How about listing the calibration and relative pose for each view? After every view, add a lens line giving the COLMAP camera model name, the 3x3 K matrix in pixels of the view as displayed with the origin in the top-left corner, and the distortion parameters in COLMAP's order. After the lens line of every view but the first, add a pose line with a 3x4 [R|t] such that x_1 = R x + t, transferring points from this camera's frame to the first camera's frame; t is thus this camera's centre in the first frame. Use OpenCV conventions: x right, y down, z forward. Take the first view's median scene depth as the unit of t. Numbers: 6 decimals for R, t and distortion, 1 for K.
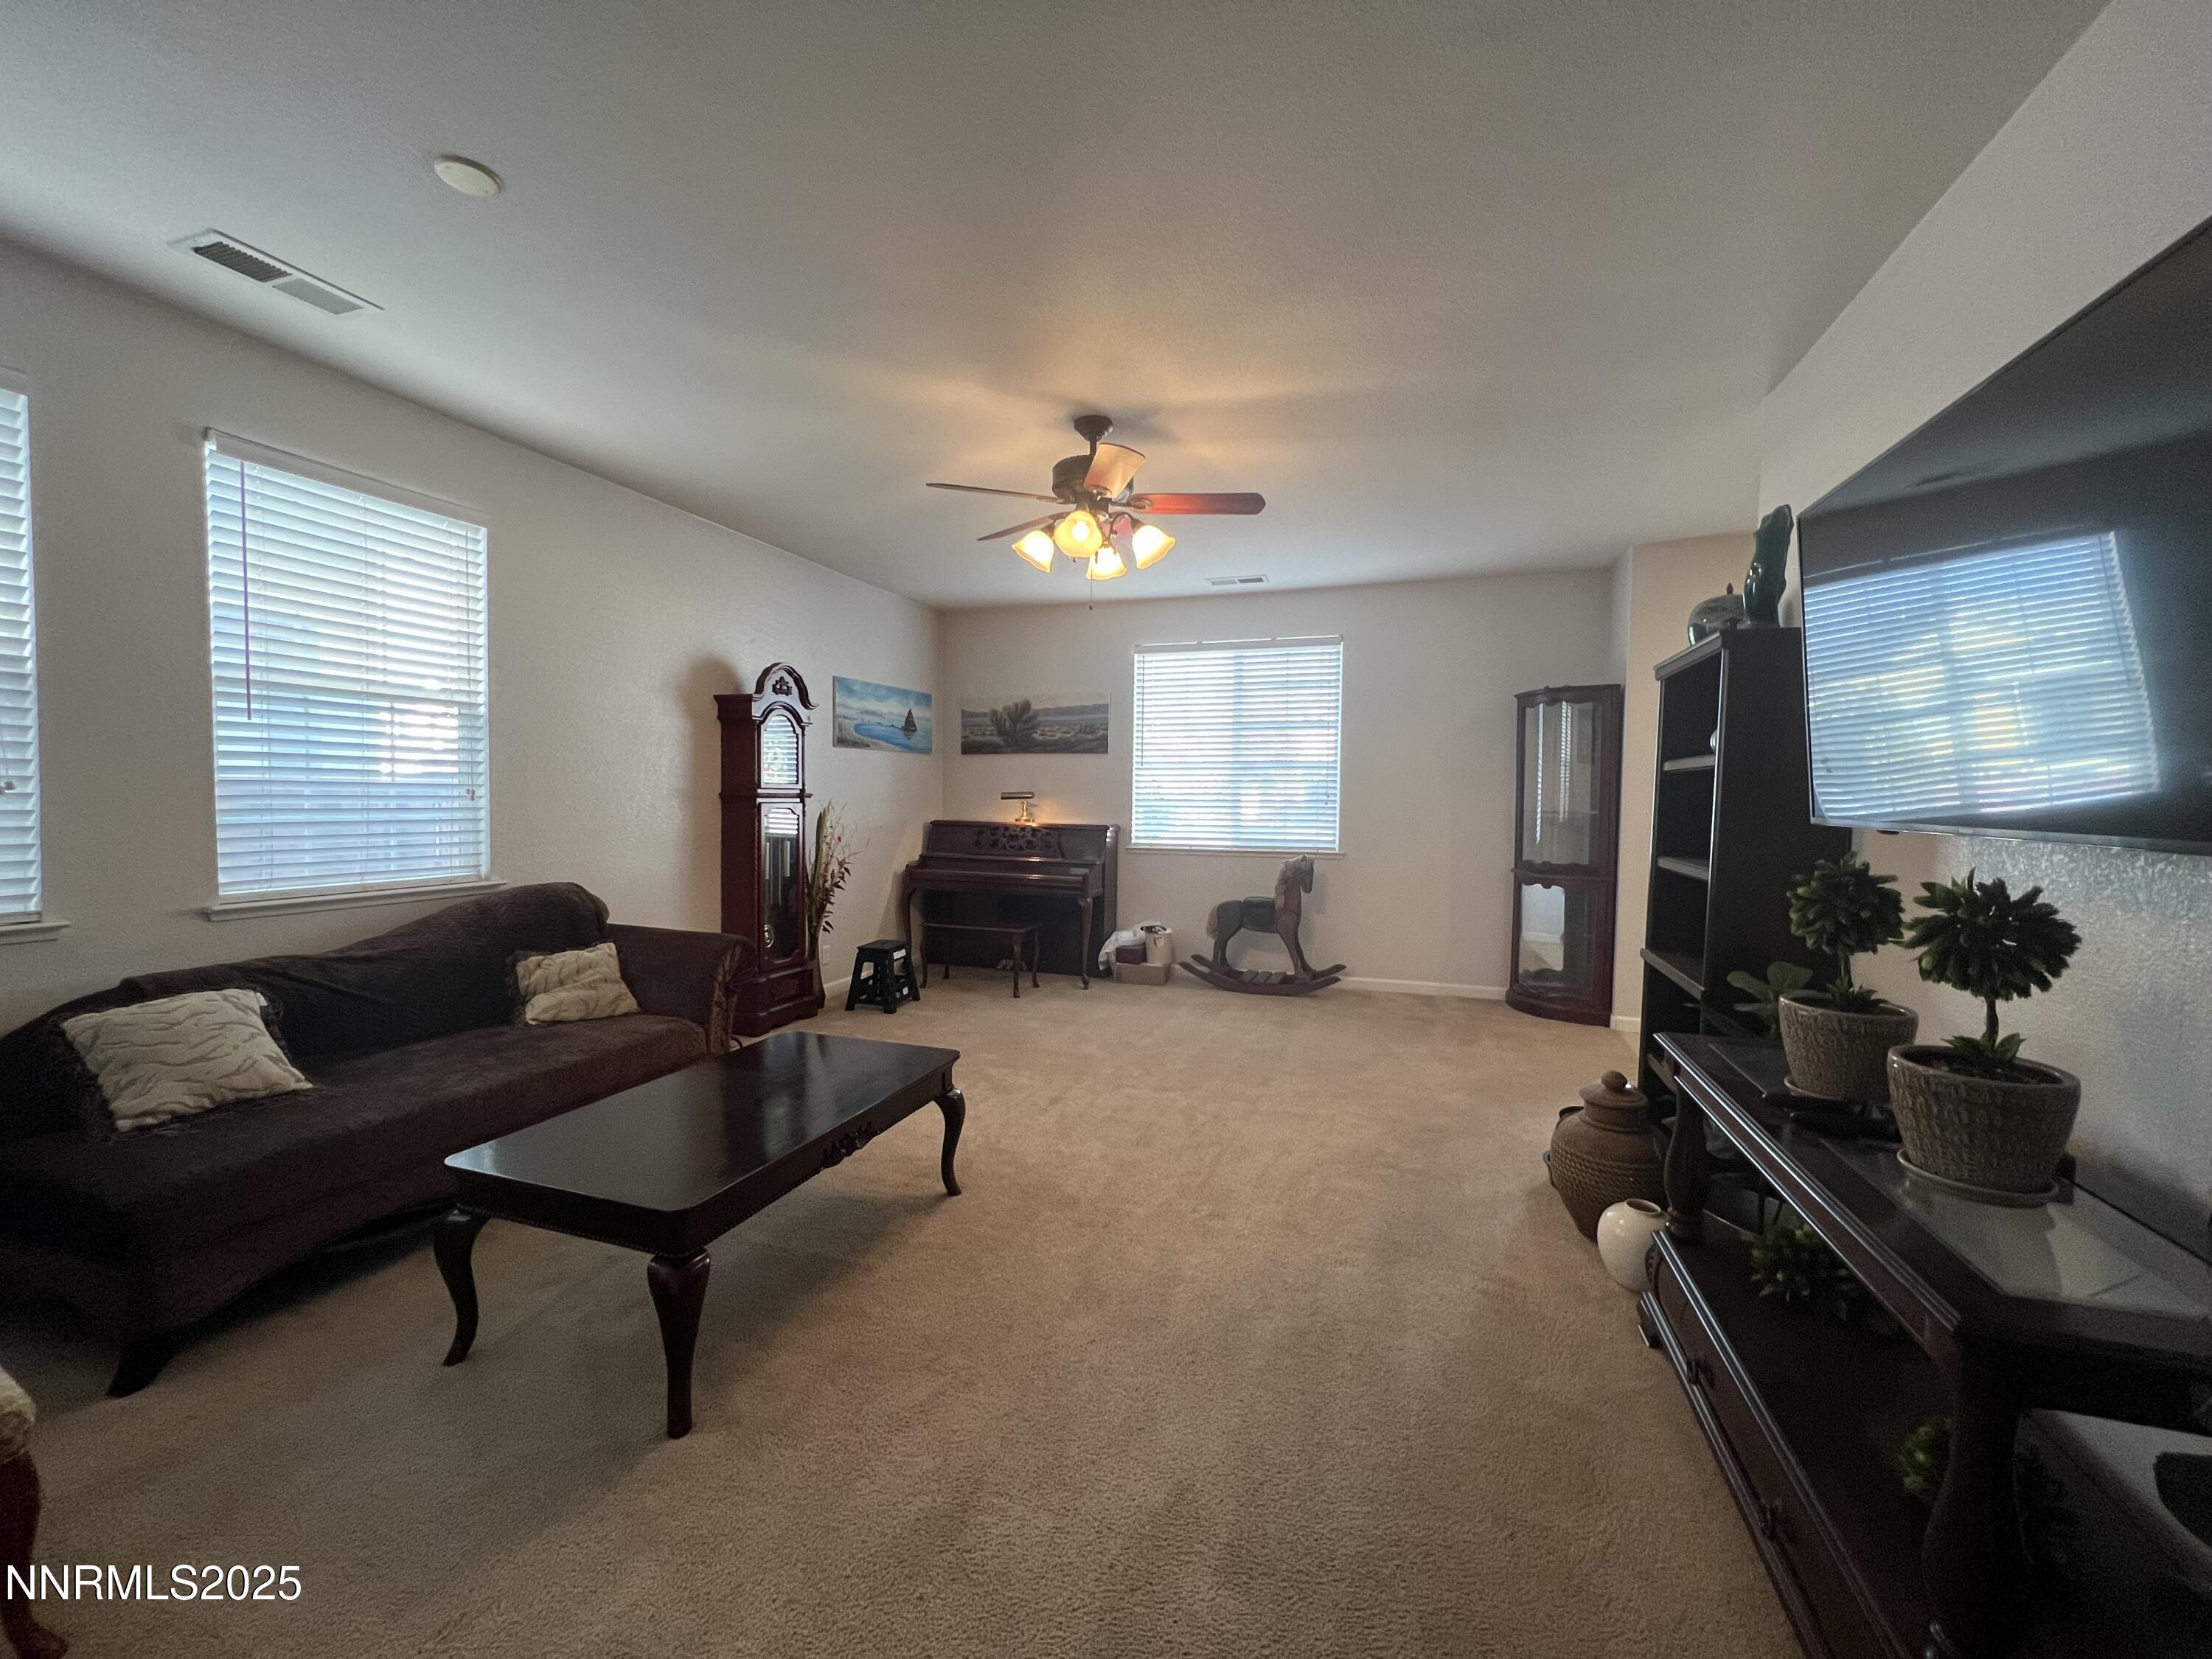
lens RADIAL K [[883.2, 0, 1106.0], [0, 883.2, 829.5], [0, 0, 1]] dist [-0.003536, 0.000442]
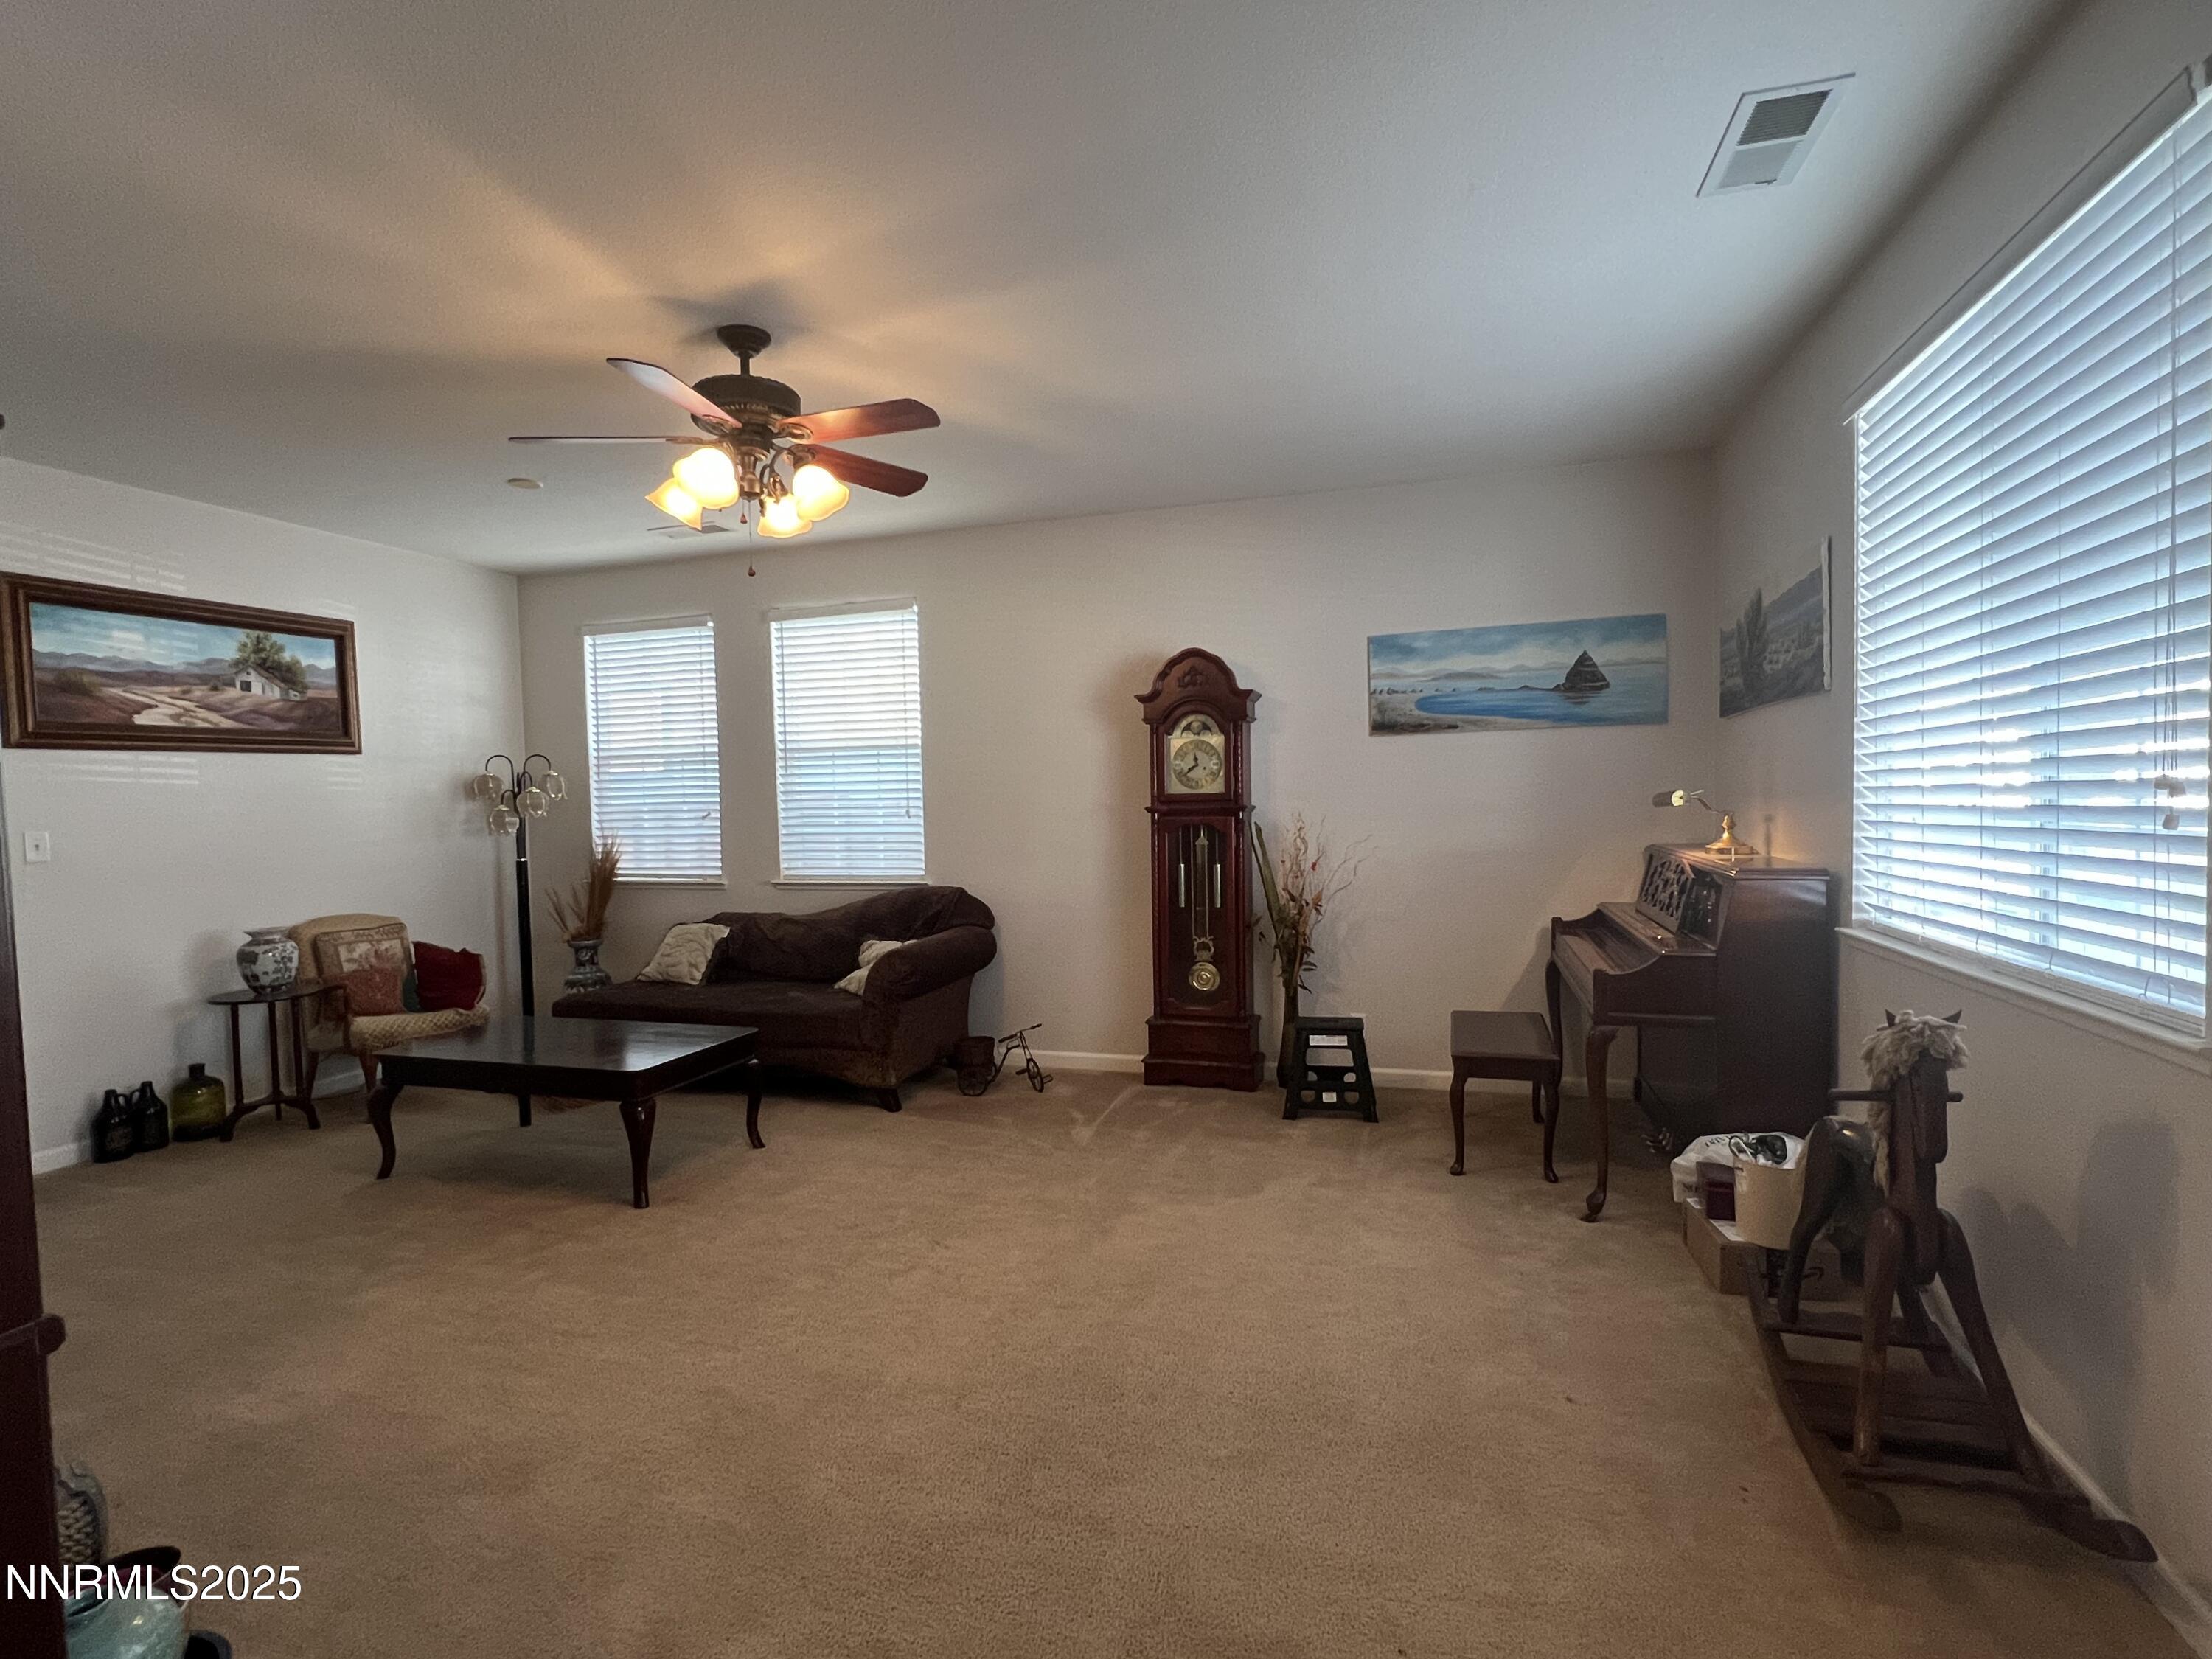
lens RADIAL K [[1083.4, 0, 1106.0], [0, 1083.4, 829.5], [0, 0, 1]] dist [-0.000194, -0.000036]
pose [[0.027173, 0.022316, -0.999382, 0.541100], [-0.016064, 0.999631, 0.021885, -0.033402], [0.999502, 0.015459, 0.027522, 0.742687]]
